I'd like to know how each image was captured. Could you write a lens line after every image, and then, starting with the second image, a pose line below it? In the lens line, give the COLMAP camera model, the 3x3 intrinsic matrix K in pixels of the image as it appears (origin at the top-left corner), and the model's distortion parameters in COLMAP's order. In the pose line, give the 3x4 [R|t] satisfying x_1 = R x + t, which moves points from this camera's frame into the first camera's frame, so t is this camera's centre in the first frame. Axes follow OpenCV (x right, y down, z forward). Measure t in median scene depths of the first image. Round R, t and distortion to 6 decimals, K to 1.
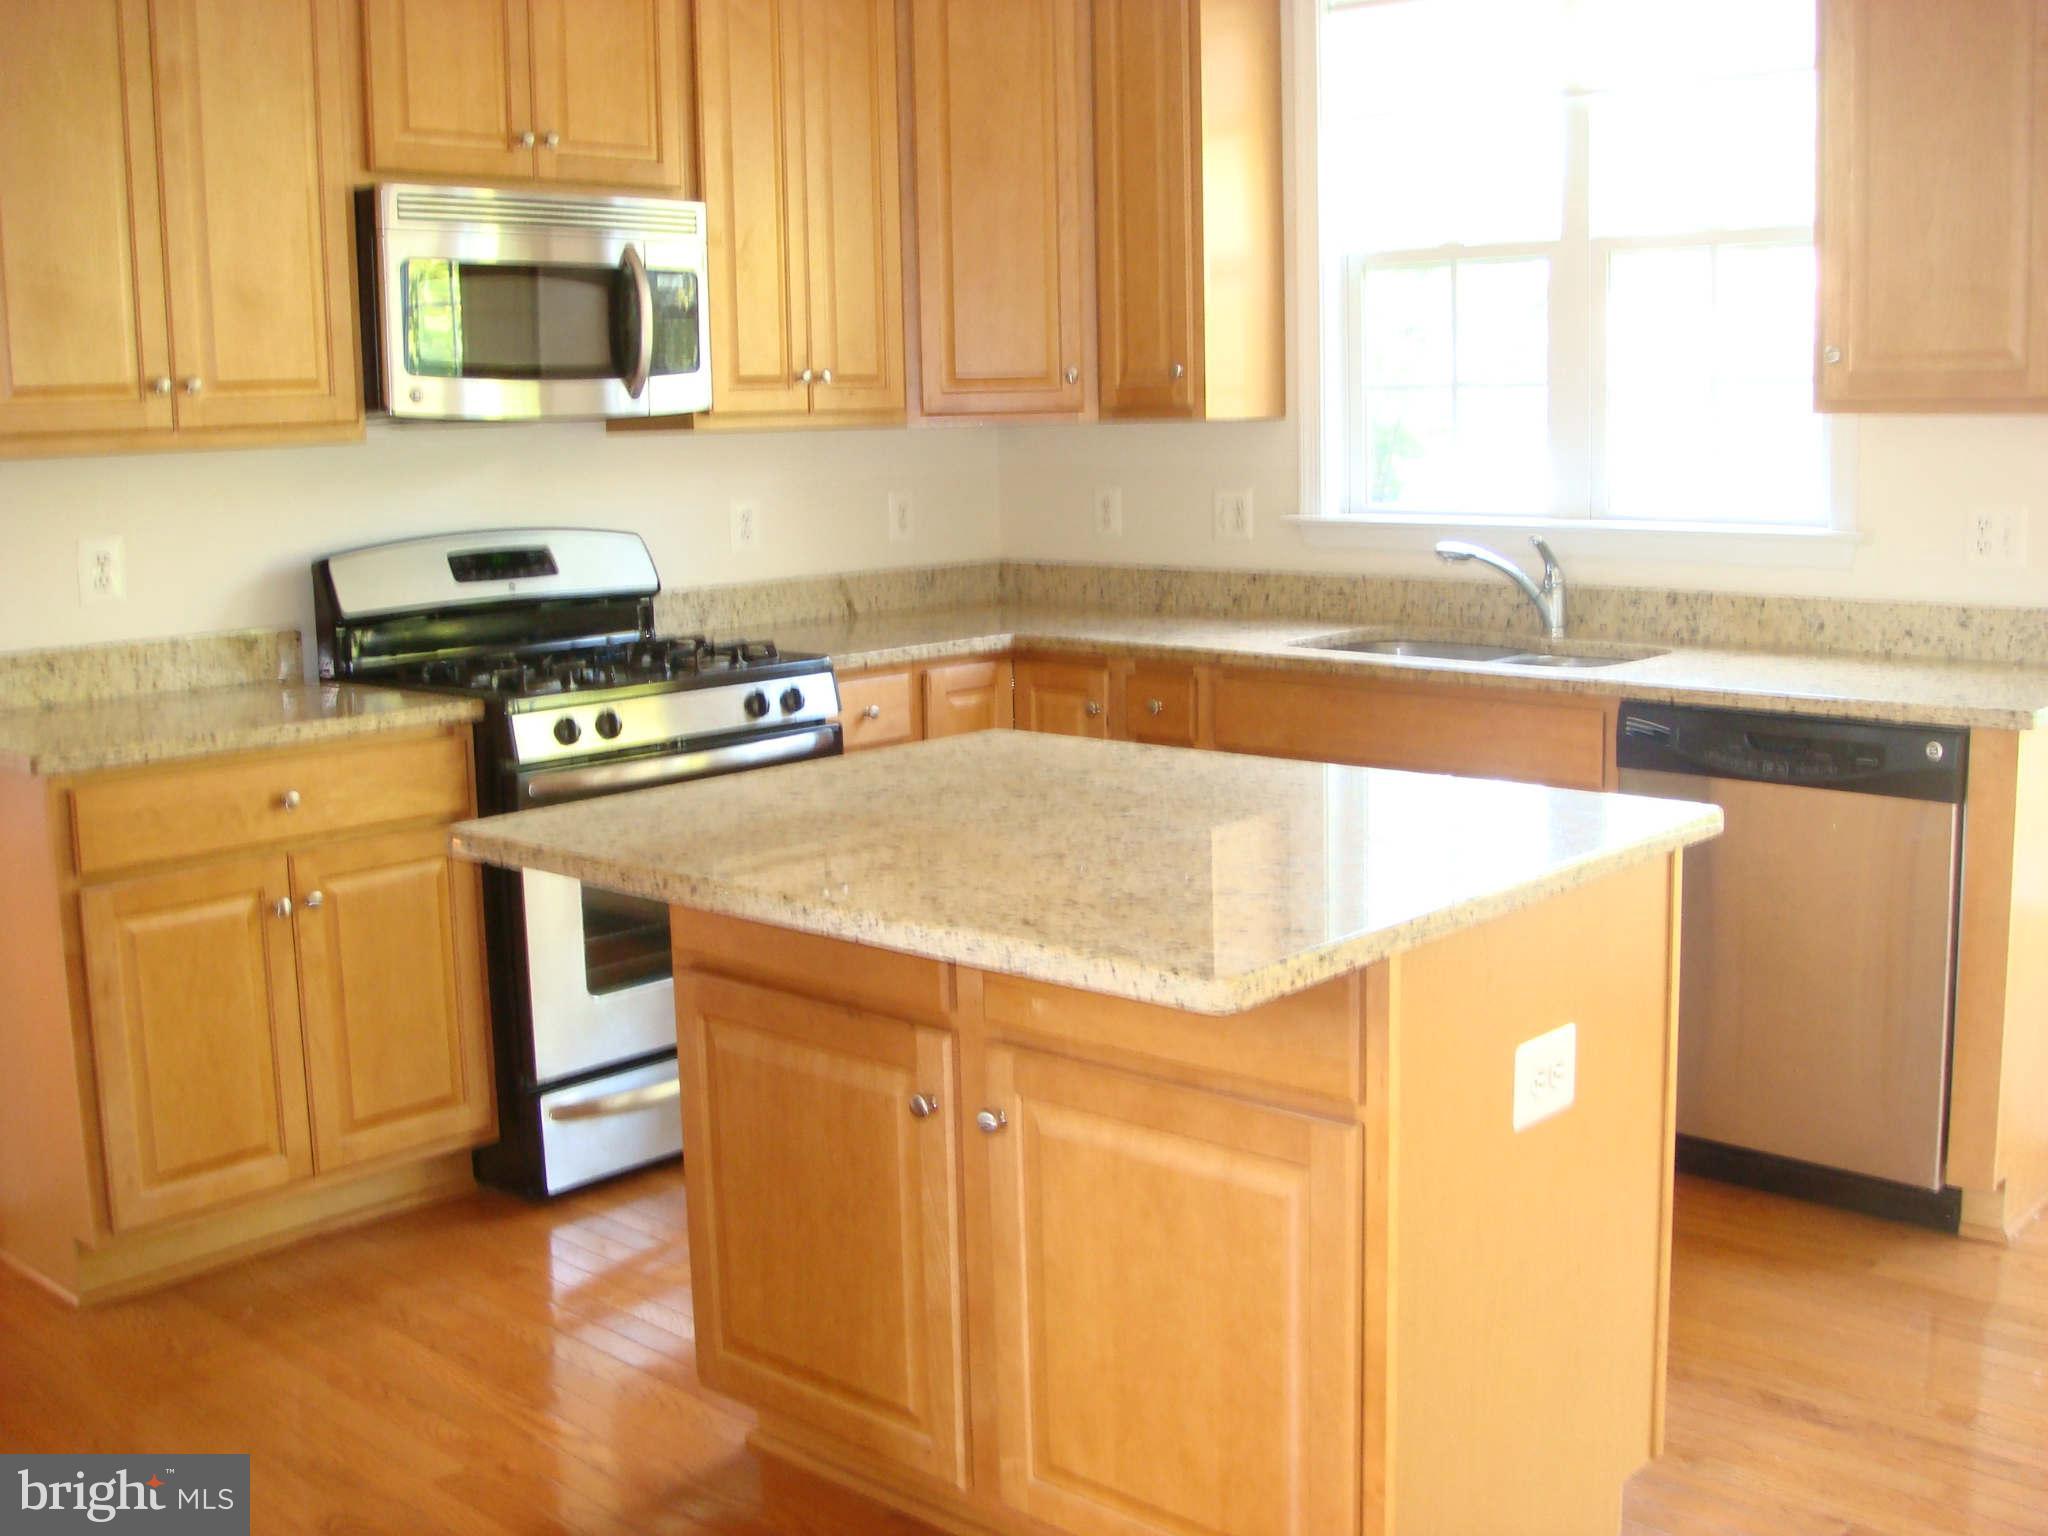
lens RADIAL K [[2164.7, 0, 1024.0], [0, 2164.7, 768.0], [0, 0, 1]] dist [-0.161457, 0.055403]
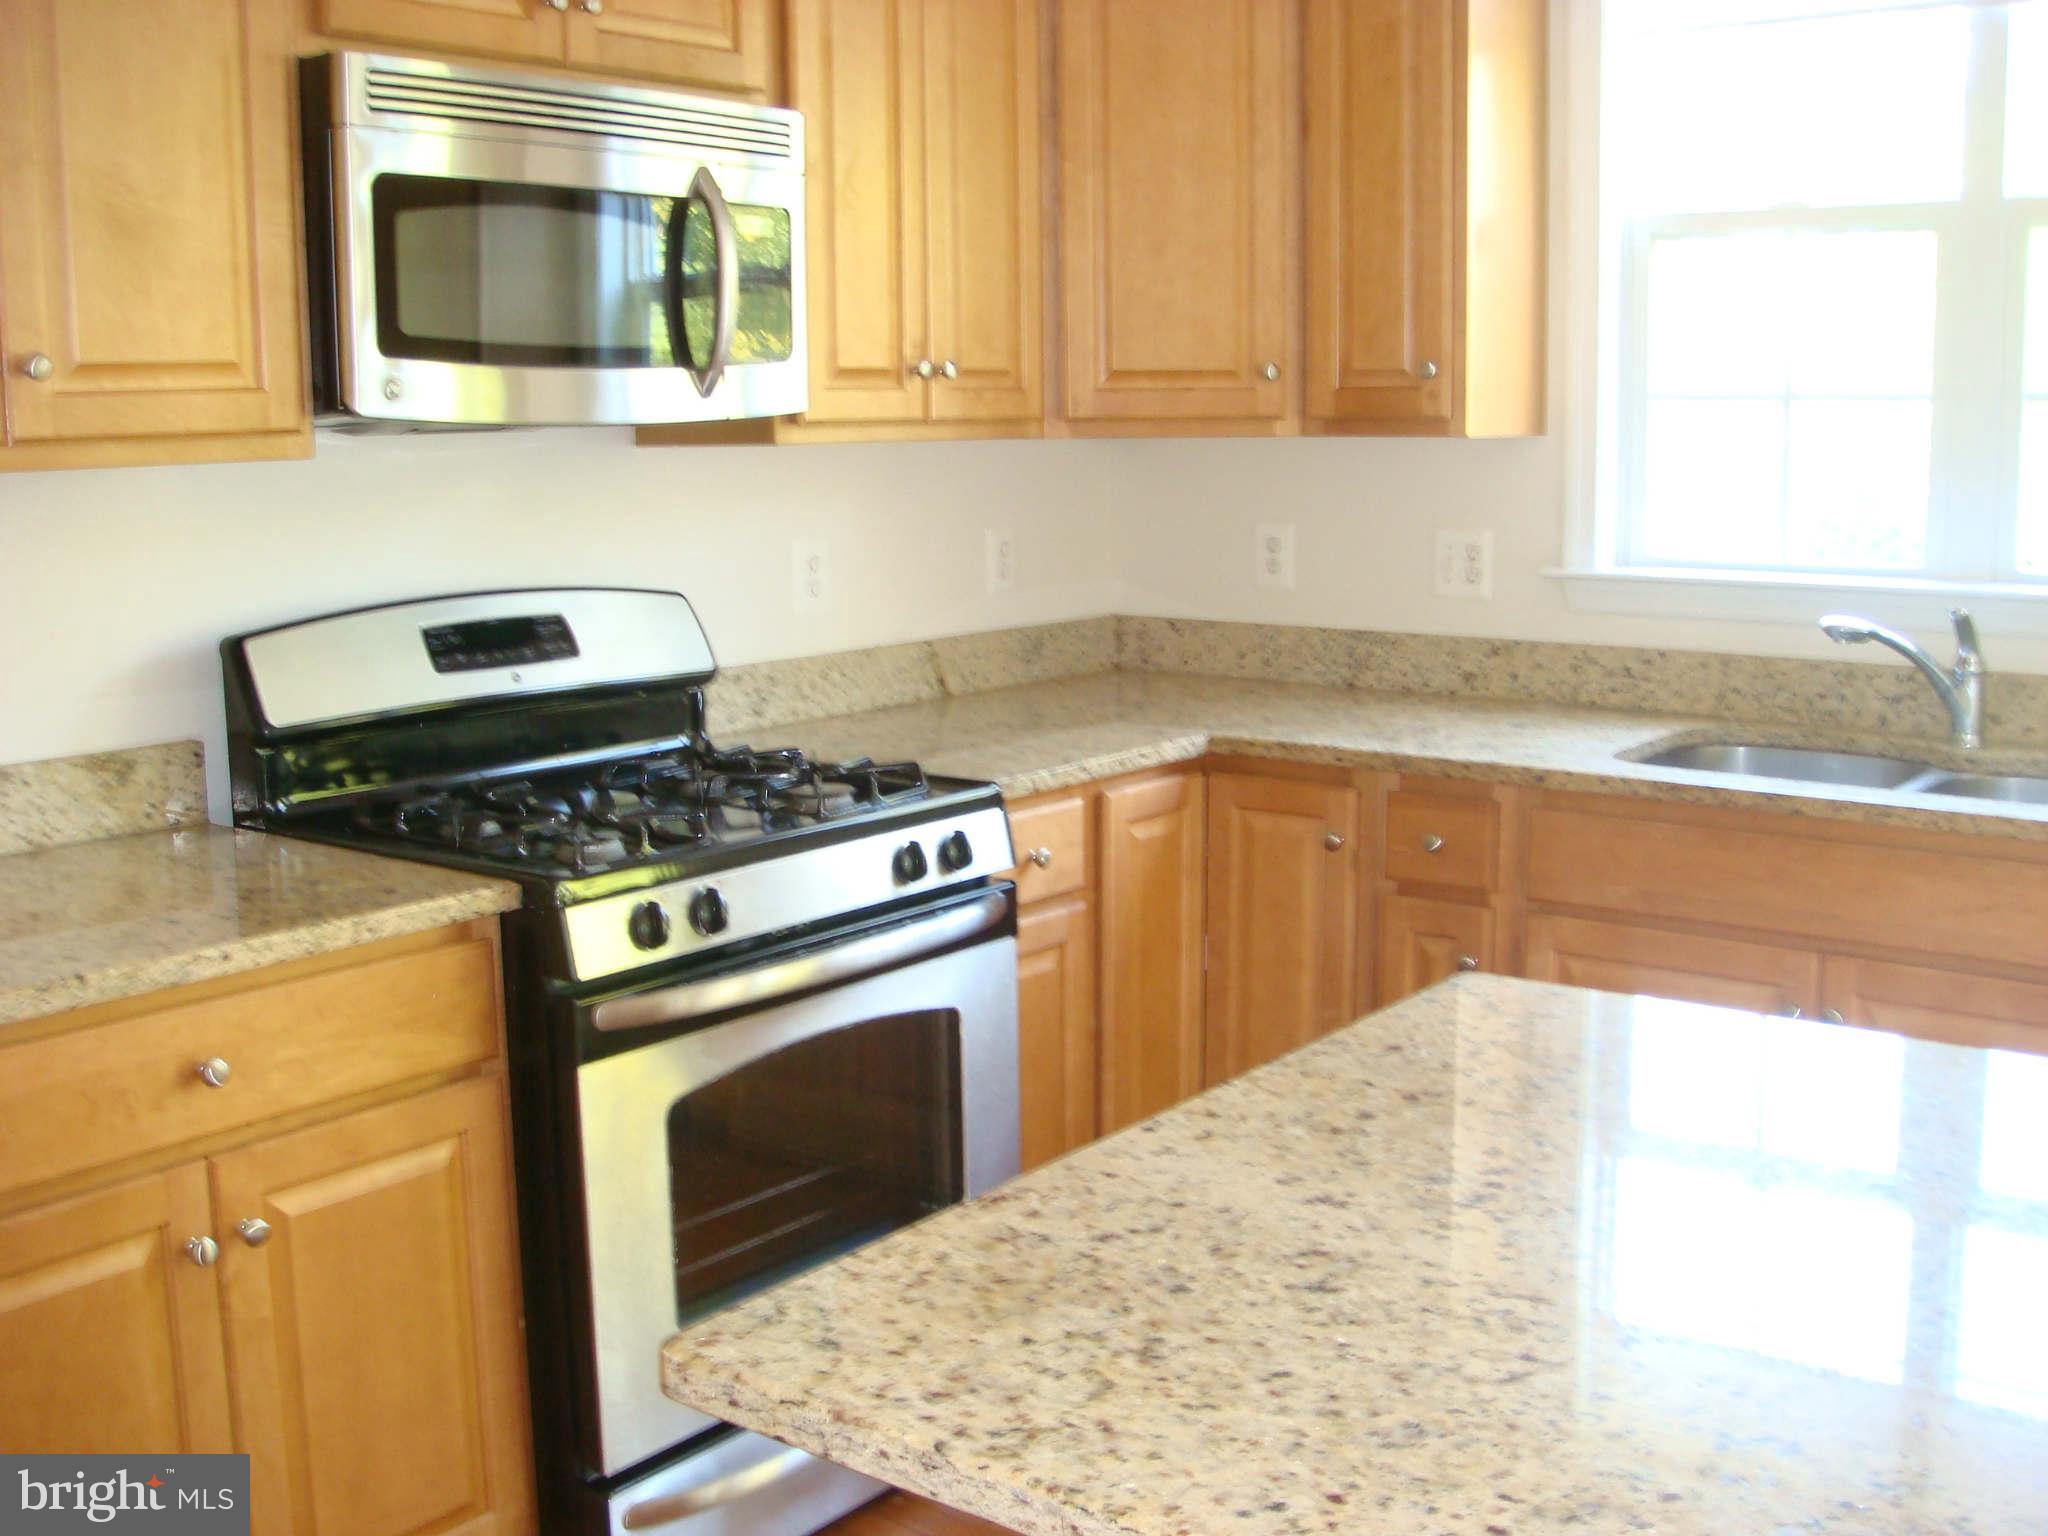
lens RADIAL K [[2164.7, 0, 1024.0], [0, 2164.7, 768.0], [0, 0, 1]] dist [-0.161457, 0.055403]
pose [[0.996931, -0.003121, 0.078222, -0.131573], [0.003267, 0.999993, -0.001737, -0.053640], [-0.078216, 0.001988, 0.996934, 0.315115]]
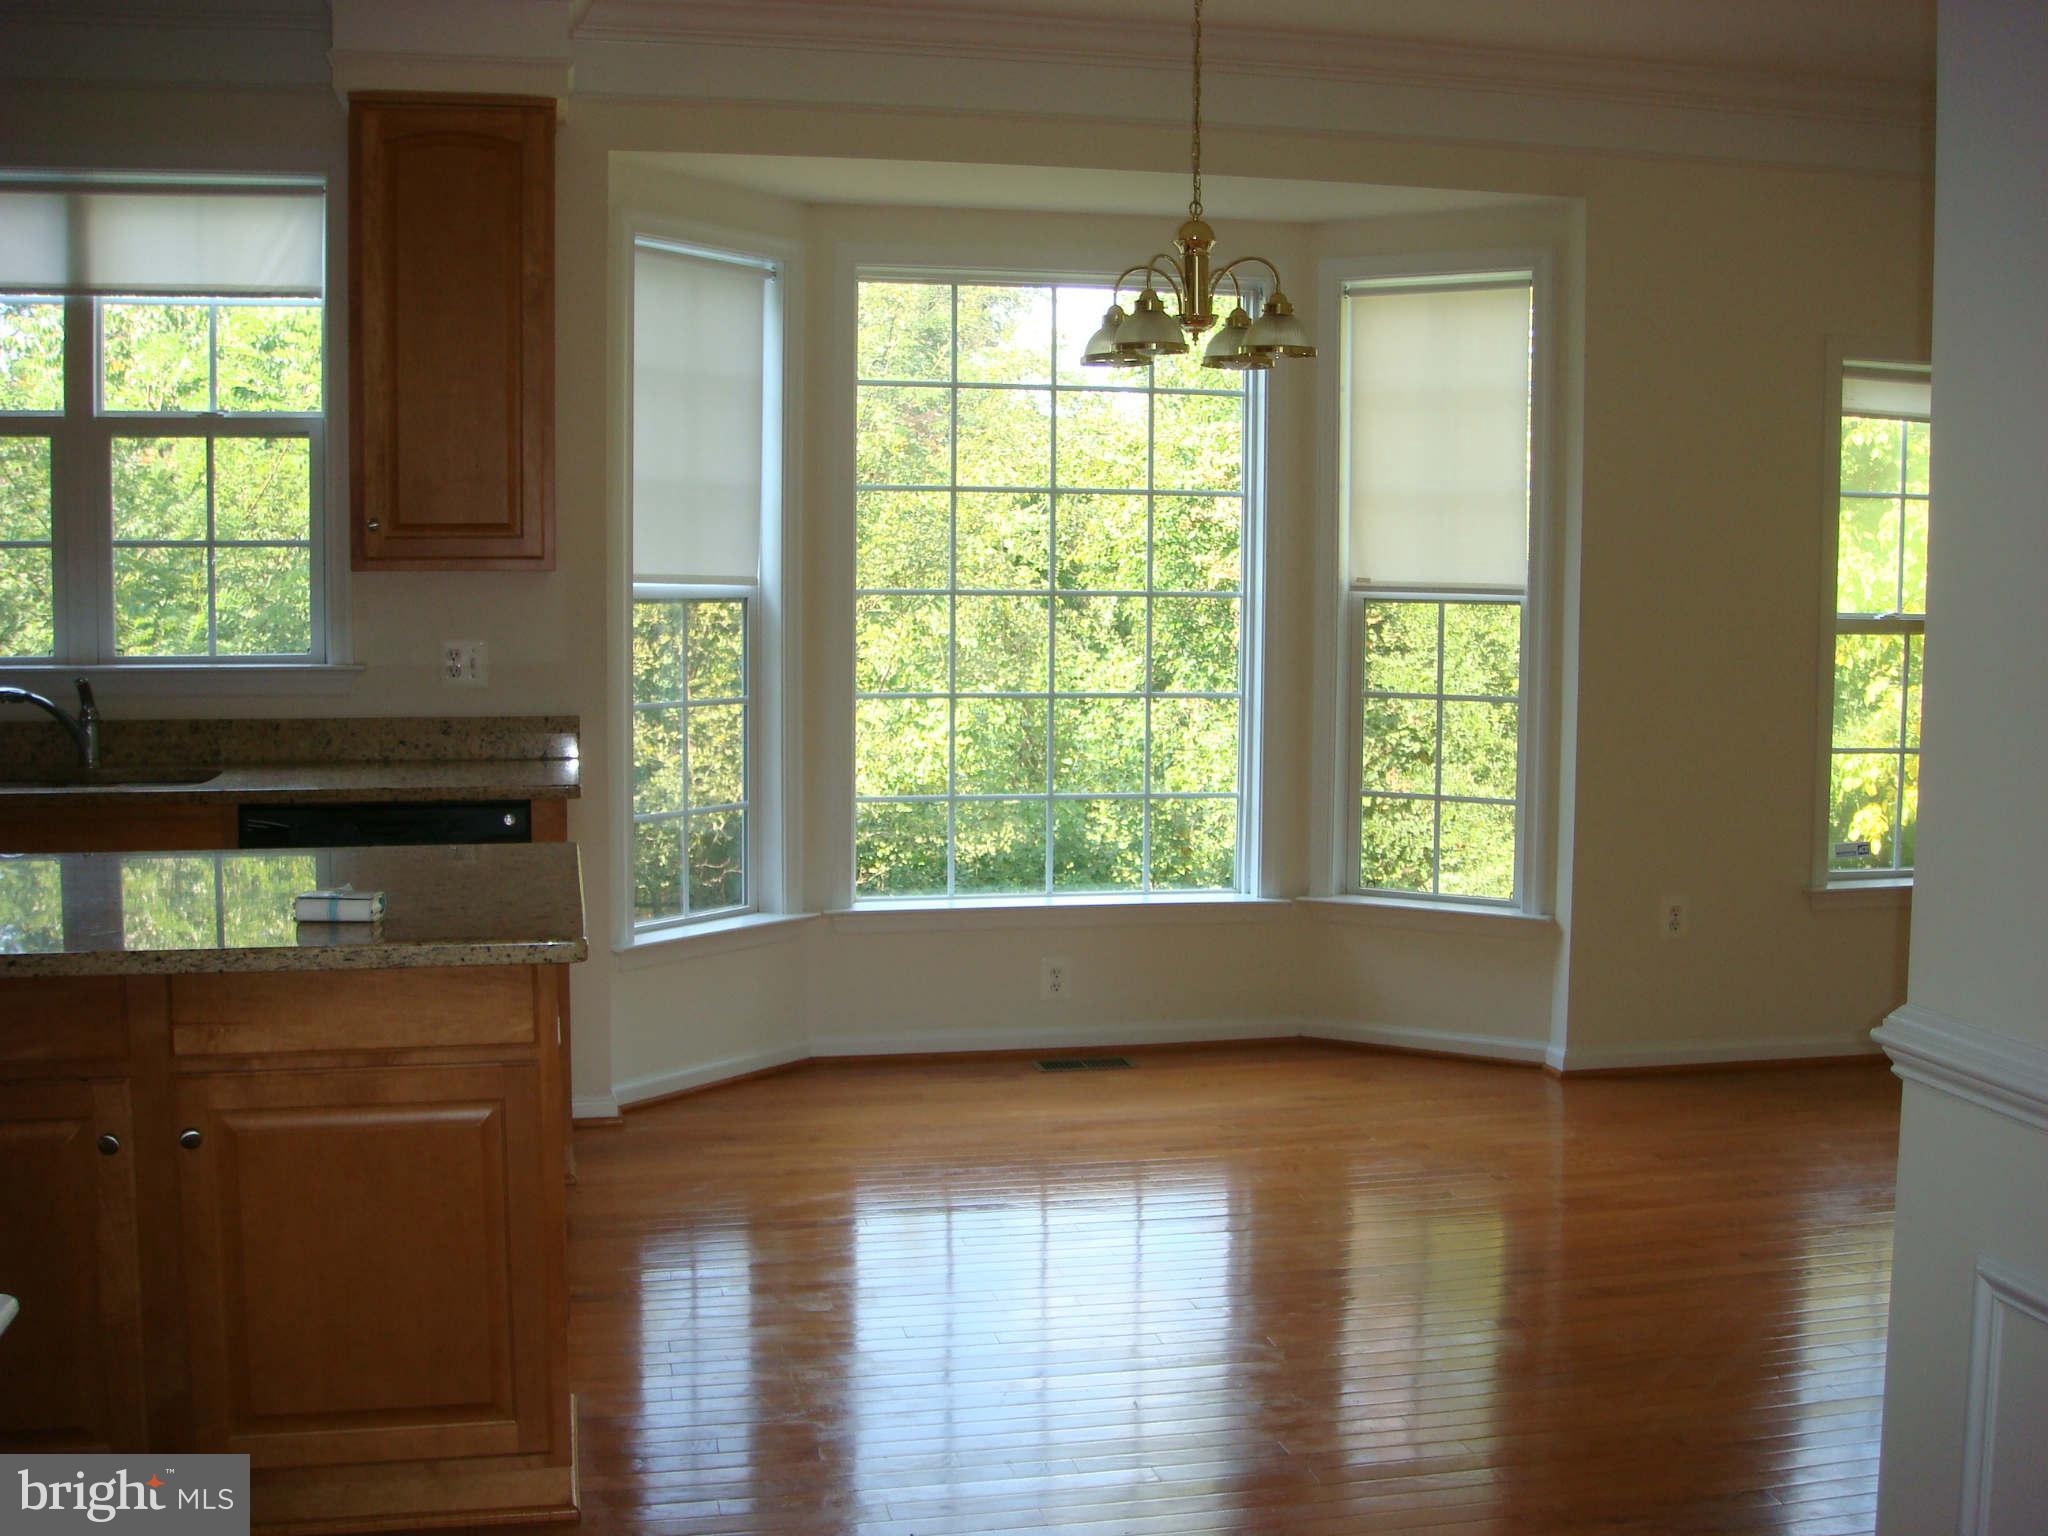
lens RADIAL K [[2164.7, 0, 1024.0], [0, 2164.7, 768.0], [0, 0, 1]] dist [-0.161457, 0.055403]
pose [[0.574171, -0.050444, 0.817180, -0.384016], [0.115034, 0.993170, -0.019518, 0.018300], [-0.810614, 0.105210, 0.576052, -0.042629]]
